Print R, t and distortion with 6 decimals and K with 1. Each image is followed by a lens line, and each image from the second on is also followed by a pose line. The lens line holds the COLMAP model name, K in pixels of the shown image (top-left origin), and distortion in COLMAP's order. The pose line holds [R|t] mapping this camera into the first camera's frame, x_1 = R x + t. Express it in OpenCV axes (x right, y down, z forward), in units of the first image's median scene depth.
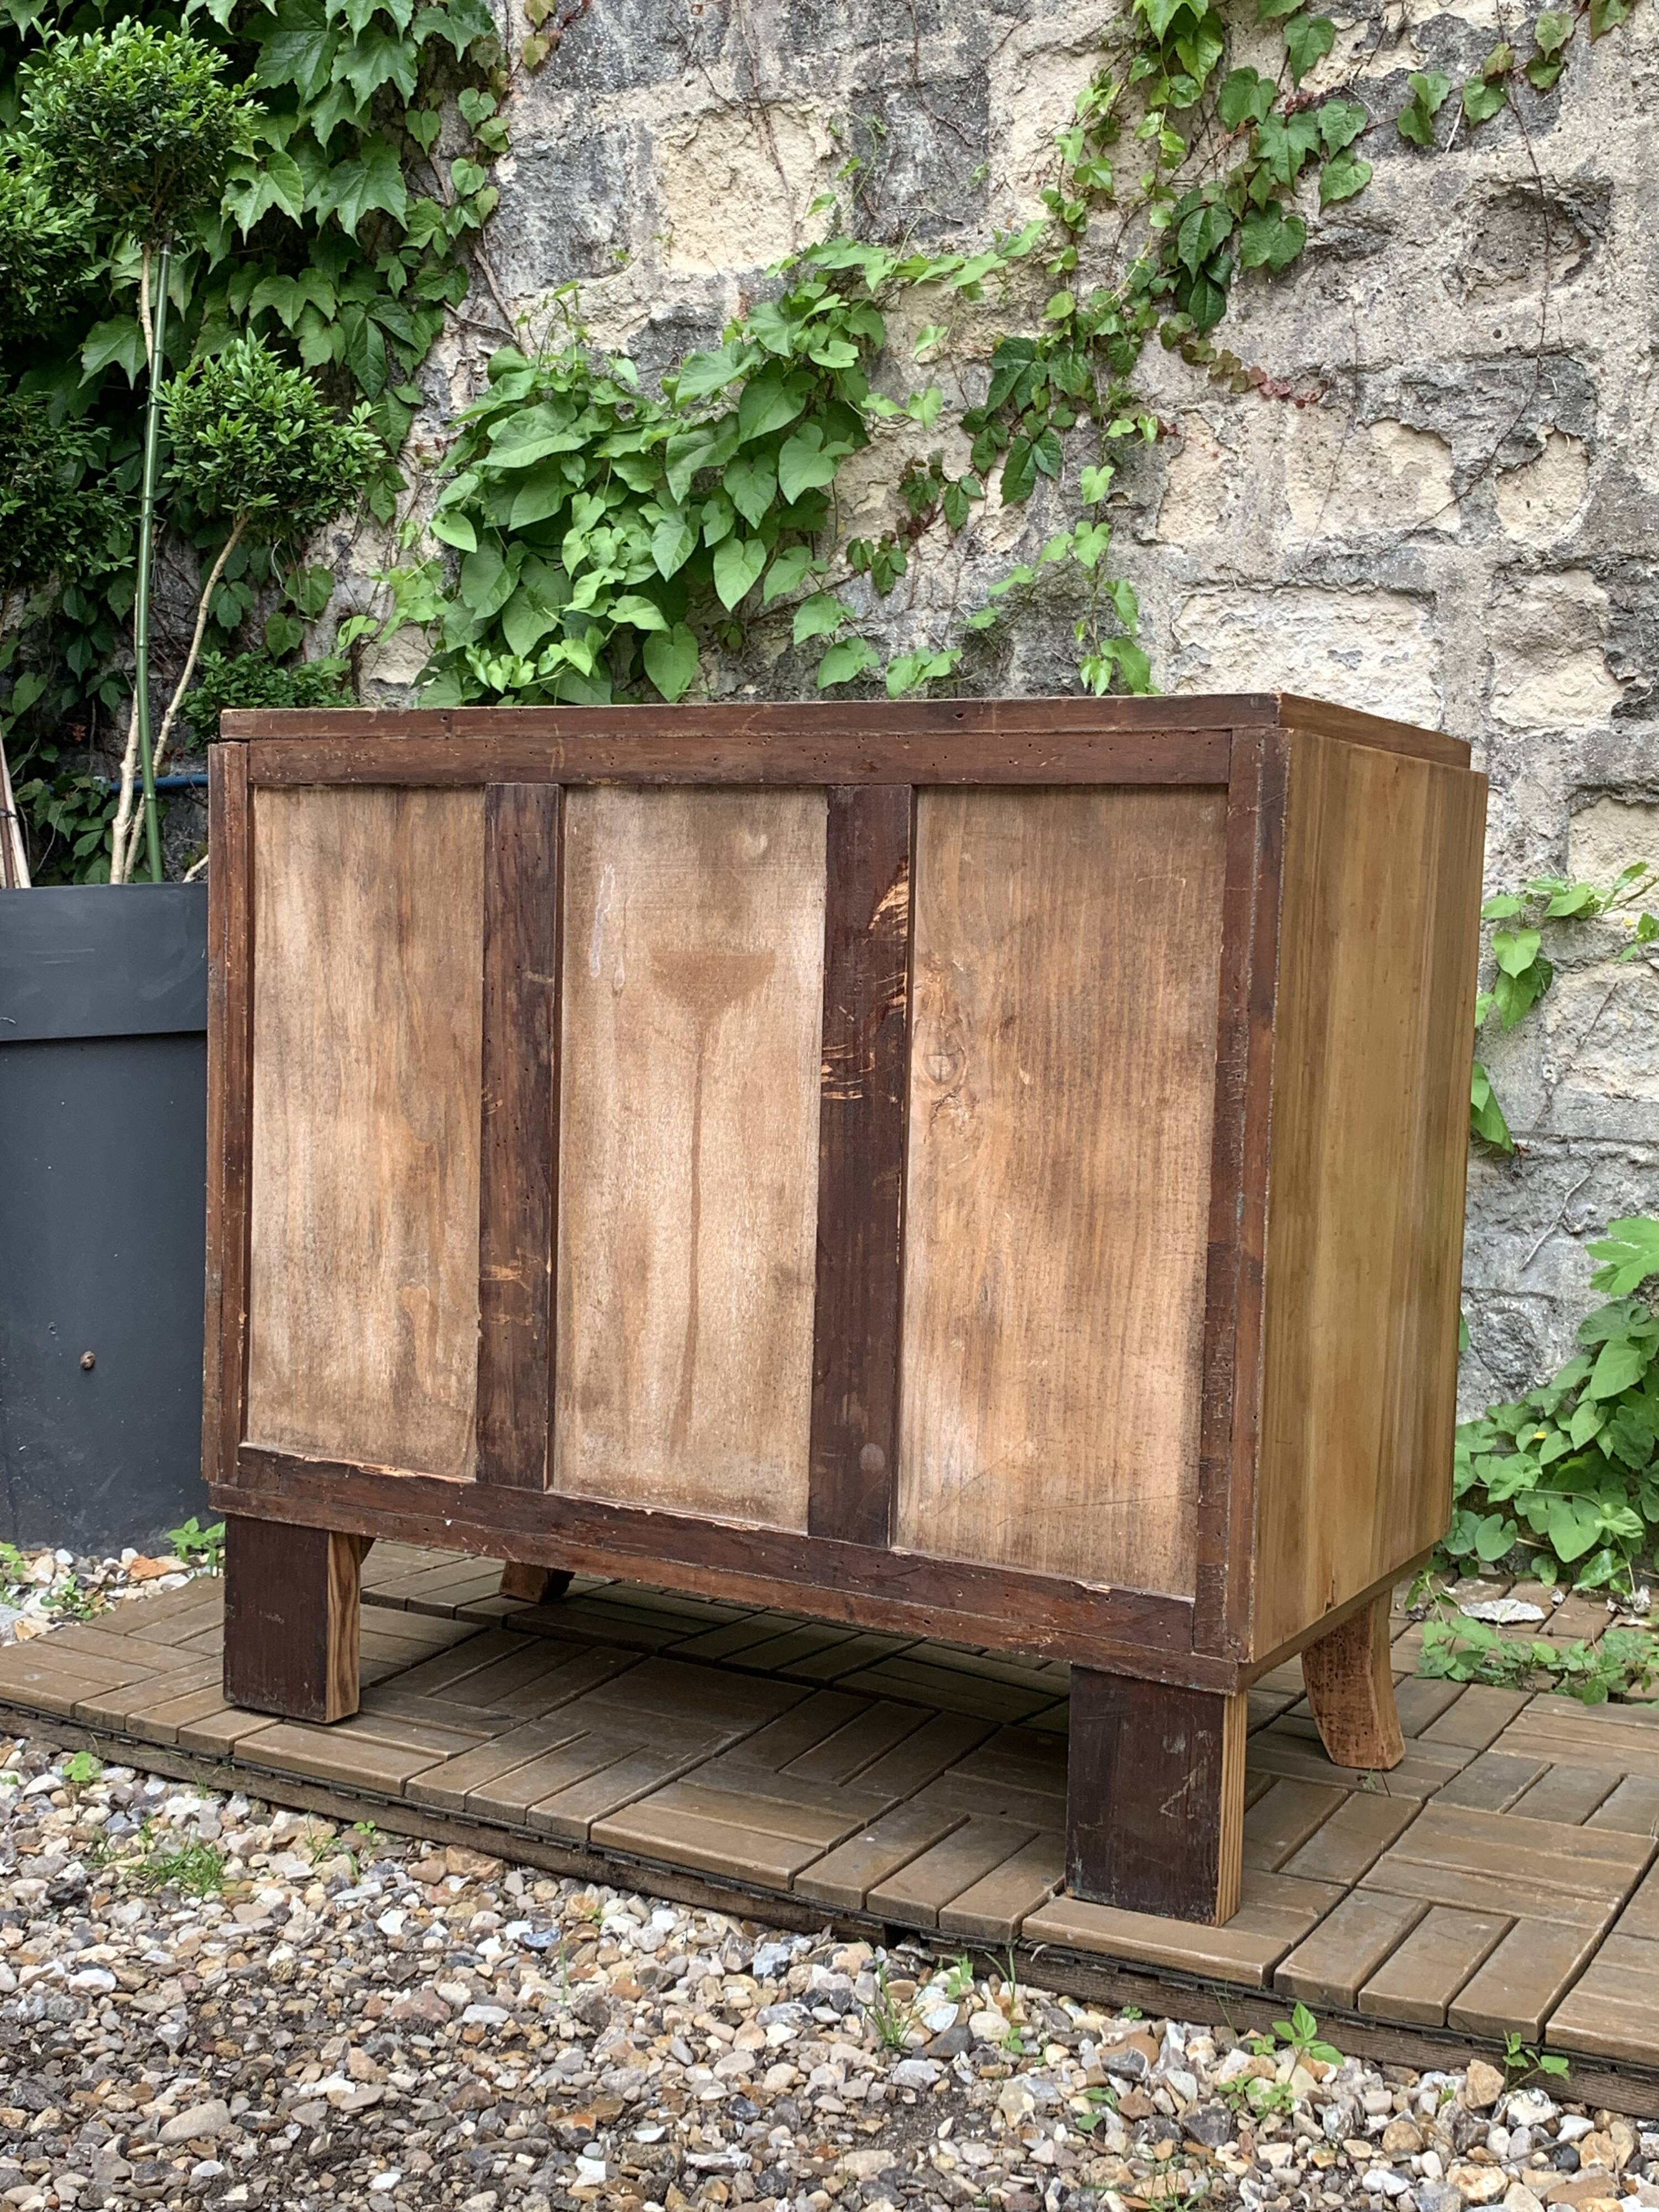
lens RADIAL K [[2452.3, 0, 832.5], [0, 2452.3, 1122.0], [0, 0, 1]] dist [0.154392, -0.610862]
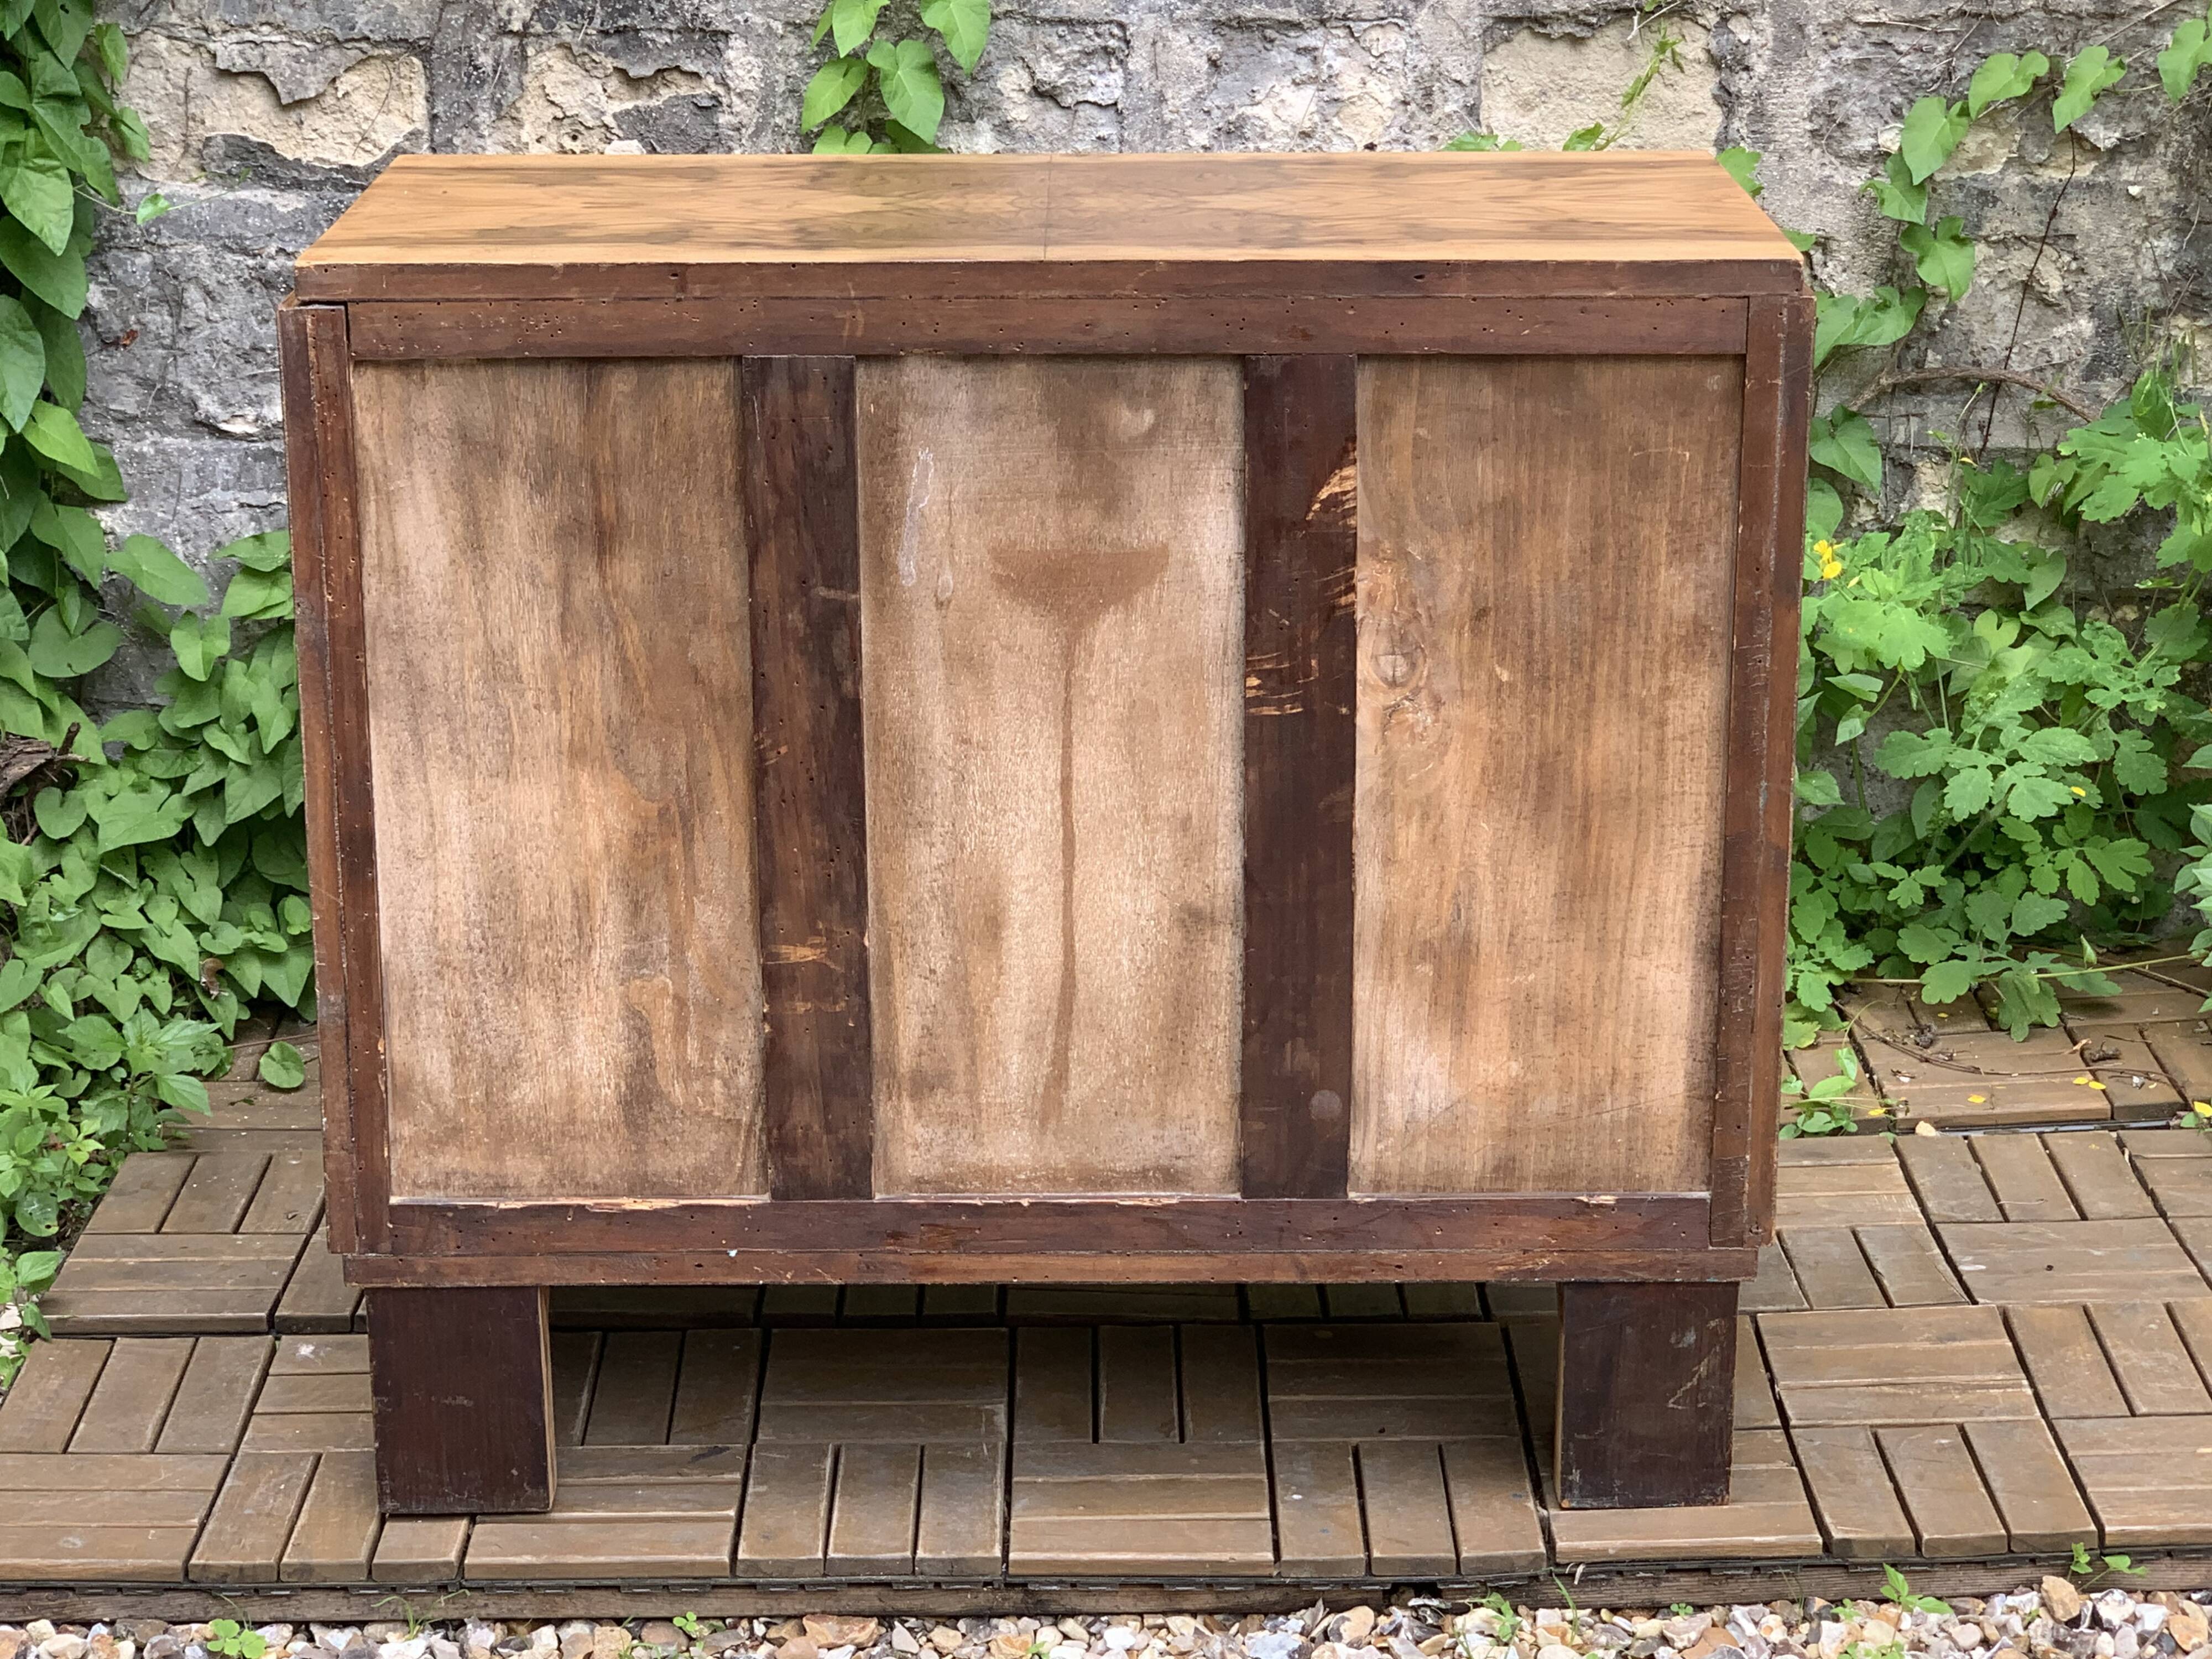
lens RADIAL K [[4314.9, 0, 1067.5], [0, 4314.9, 943.3], [0, 0, 1]] dist [-0.089700, 0.597174]
pose [[0.872493, -0.185000, 0.452251, -0.515572], [0.068553, 0.962746, 0.261572, -0.226099], [-0.483793, -0.197217, 0.852672, -0.181099]]
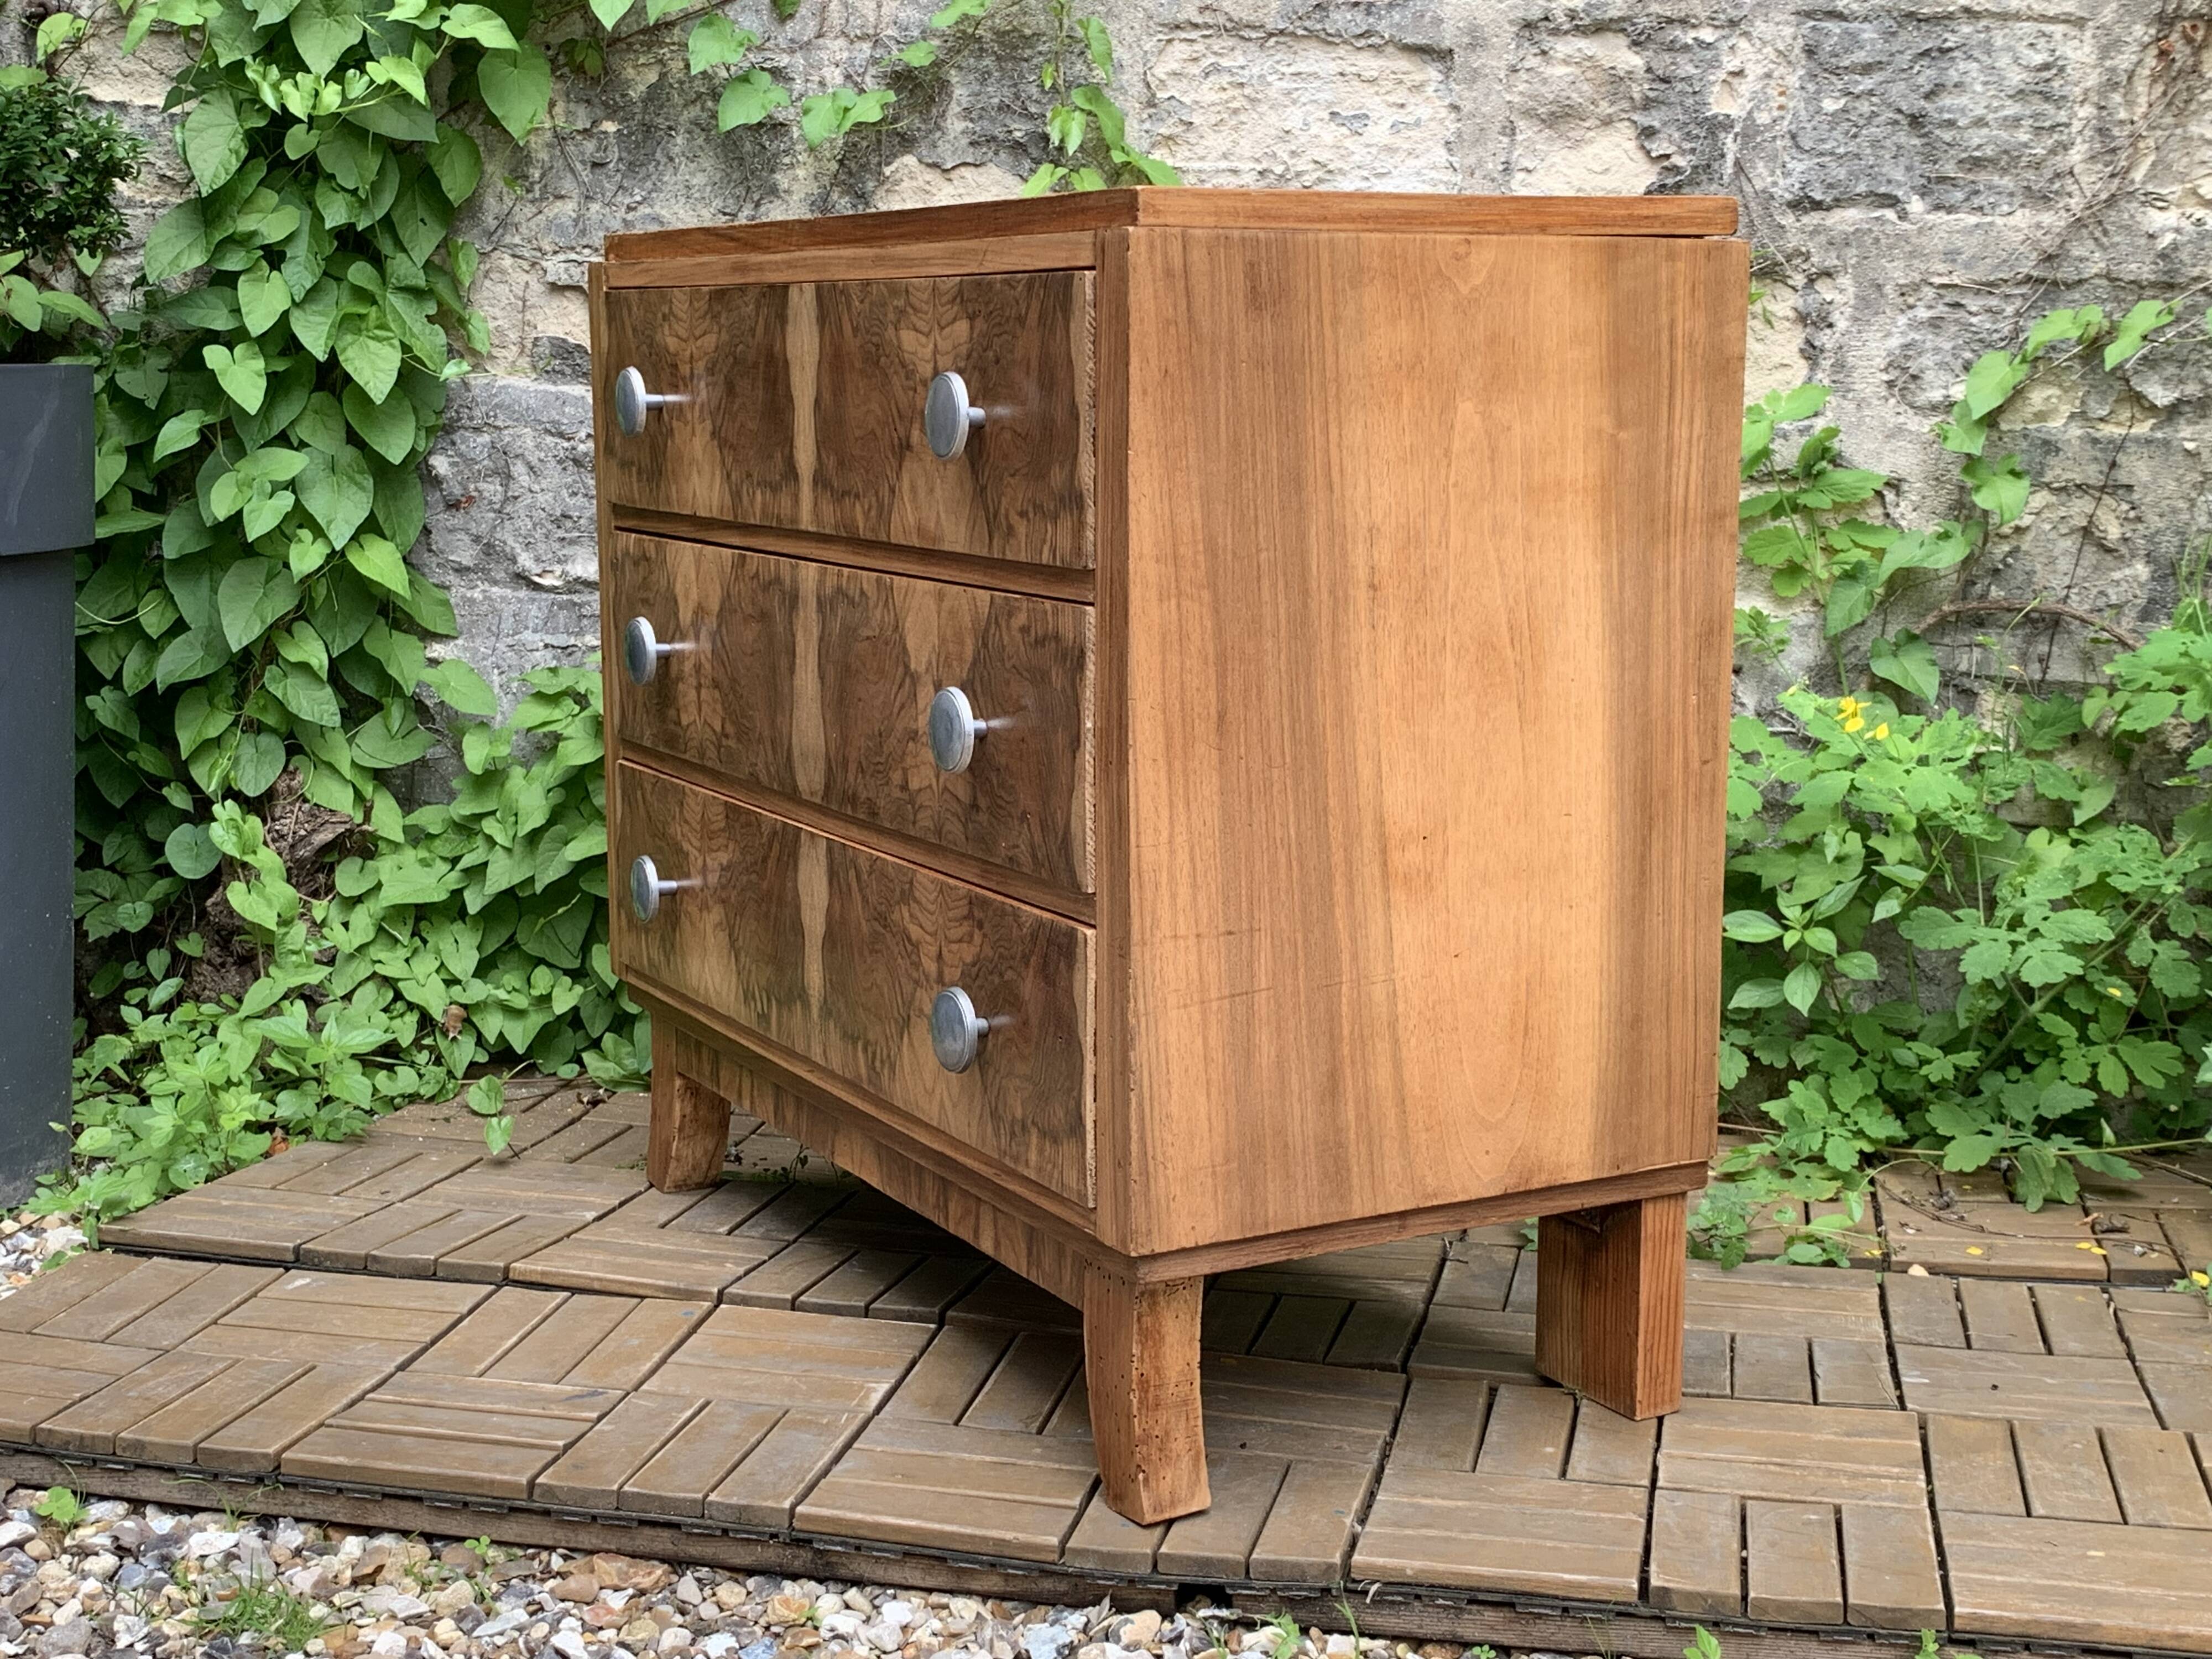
lens RADIAL K [[2783.2, 0, 1123.7], [0, 2783.2, 865.8], [0, 0, 1]] dist [0.135546, -0.486754]
pose [[0.954490, -0.042432, 0.295209, -0.187970], [0.016769, 0.995897, 0.088927, -0.013743], [-0.297771, -0.079929, 0.951285, 0.051721]]
